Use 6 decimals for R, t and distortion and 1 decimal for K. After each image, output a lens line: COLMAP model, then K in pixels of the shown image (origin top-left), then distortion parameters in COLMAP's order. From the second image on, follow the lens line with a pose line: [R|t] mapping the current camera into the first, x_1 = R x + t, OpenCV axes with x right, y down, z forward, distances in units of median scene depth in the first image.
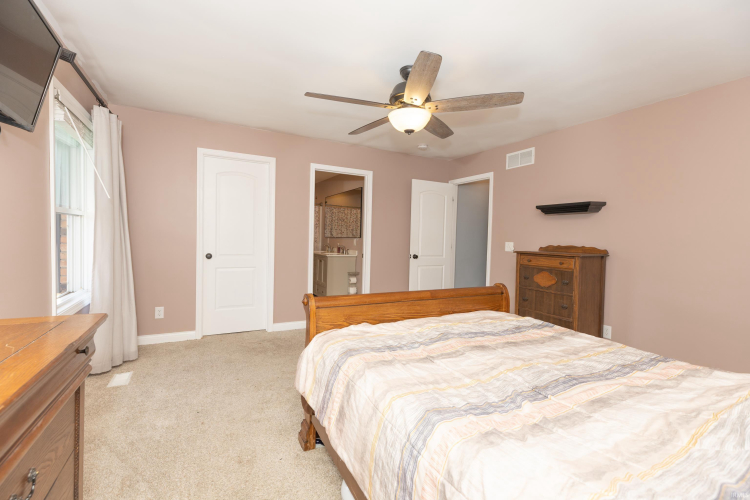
lens RADIAL K [[335.6, 0, 375.8], [0, 335.6, 249.1], [0, 0, 1]] dist [-0.000041, 0.000512]
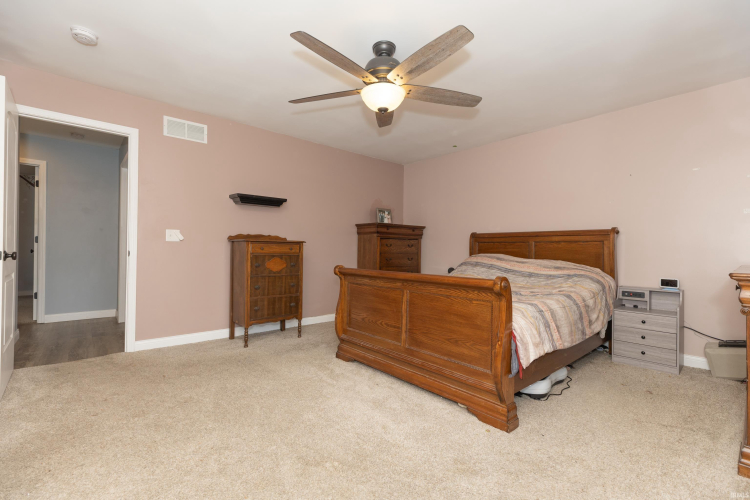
lens RADIAL K [[335.6, 0, 373.9], [0, 335.6, 246.6], [0, 0, 1]] dist [-0.000041, 0.000512]
pose [[-0.225335, -0.021542, 0.974043, -0.623547], [0.013922, 0.999582, 0.025328, 0.007603], [-0.974182, 0.019268, -0.224941, 0.926930]]
